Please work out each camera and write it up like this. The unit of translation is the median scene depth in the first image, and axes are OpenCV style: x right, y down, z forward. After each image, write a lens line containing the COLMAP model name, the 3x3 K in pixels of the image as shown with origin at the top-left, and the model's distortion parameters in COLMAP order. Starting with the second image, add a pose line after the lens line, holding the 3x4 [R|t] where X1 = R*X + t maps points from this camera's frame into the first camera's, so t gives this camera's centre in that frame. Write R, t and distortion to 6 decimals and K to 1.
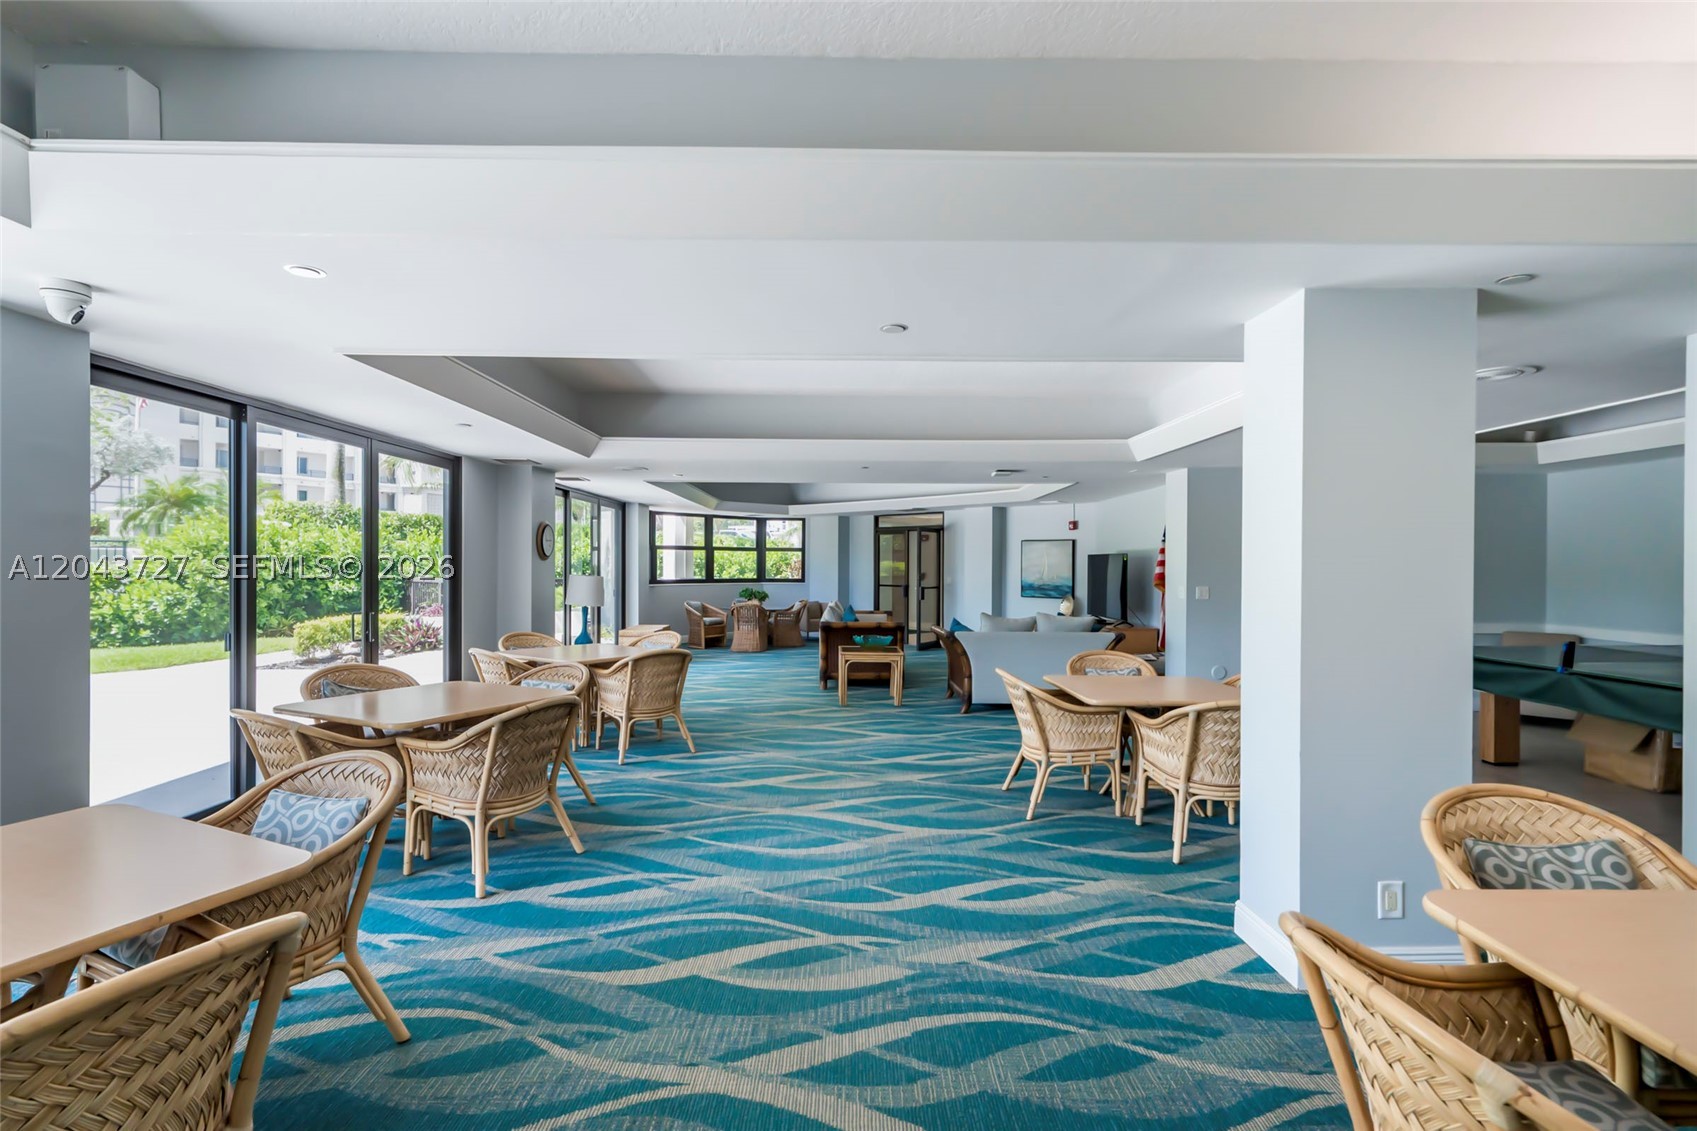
lens RADIAL K [[755.6, 0, 837.8], [0, 755.6, 560.8], [0, 0, 1]] dist [0.011508, 0.000029]
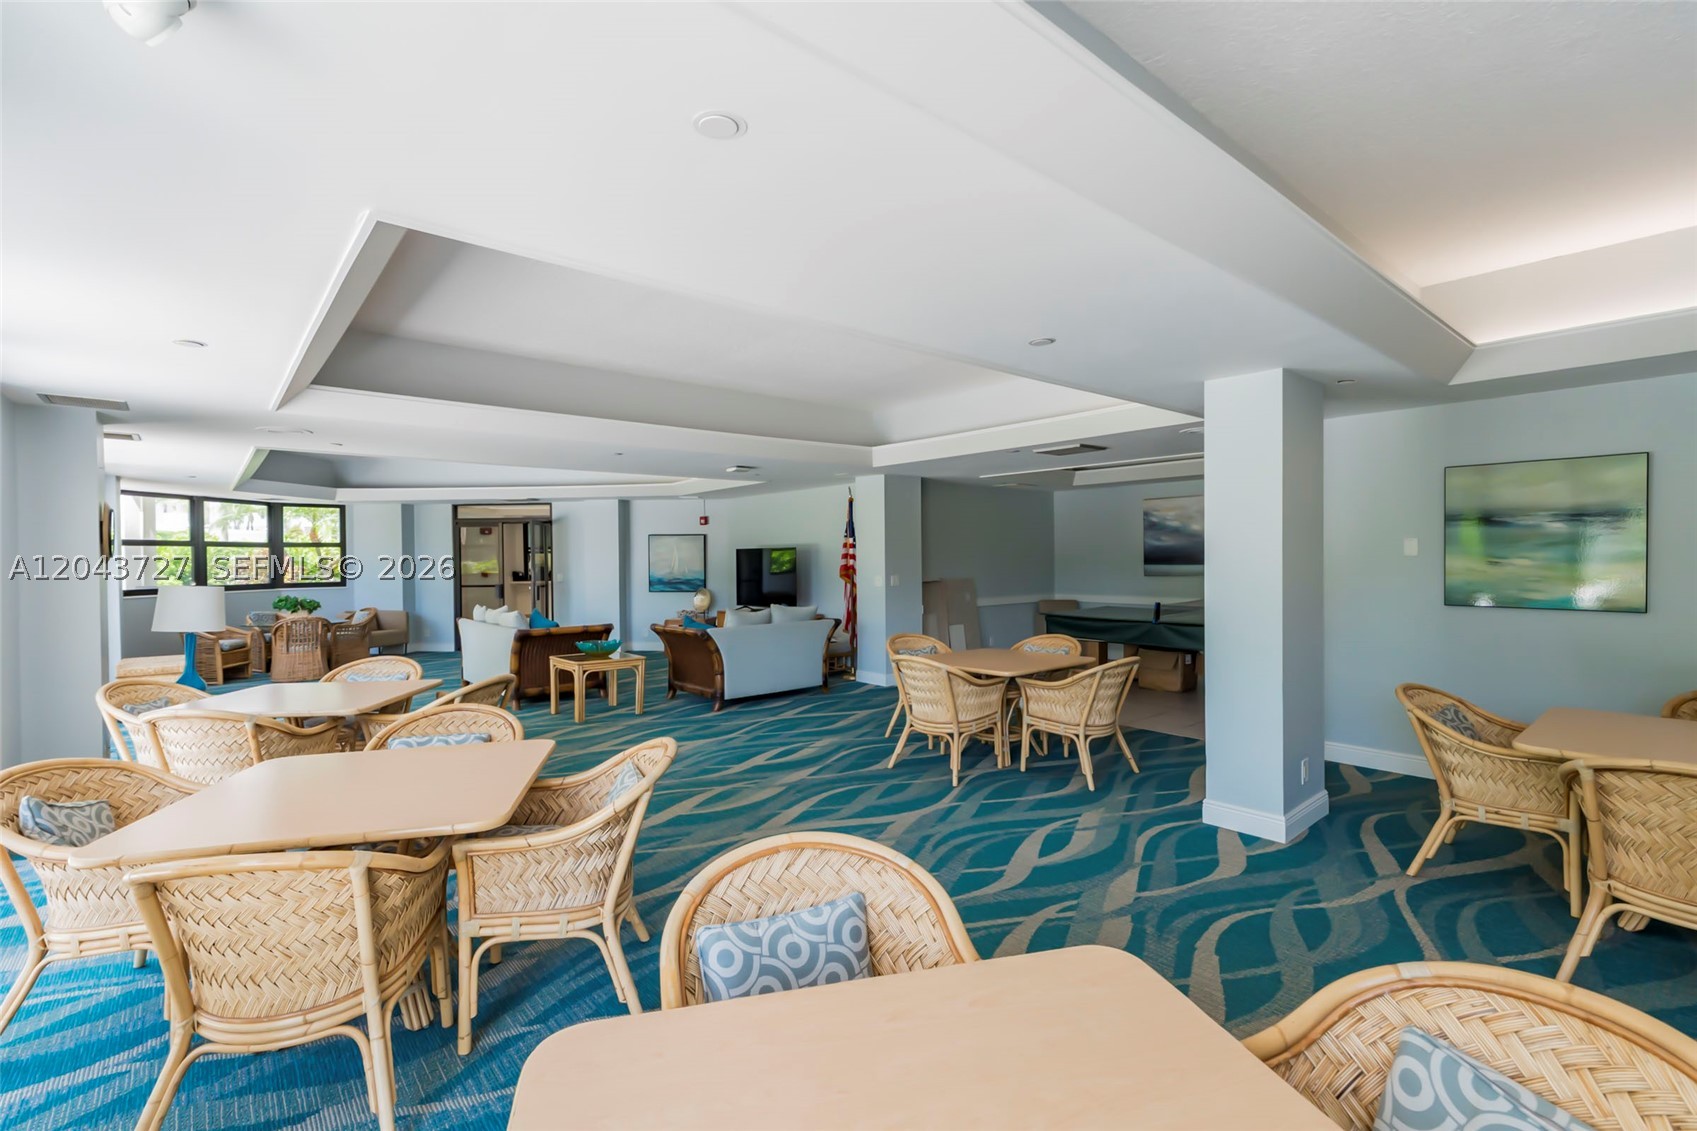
lens RADIAL K [[755.6, 0, 837.8], [0, 755.6, 560.8], [0, 0, 1]] dist [0.011508, 0.000029]
pose [[0.774720, -0.017211, 0.632071, -0.202744], [0.011723, 0.999849, 0.012857, -0.003151], [-0.632196, -0.002551, 0.774804, 0.083259]]
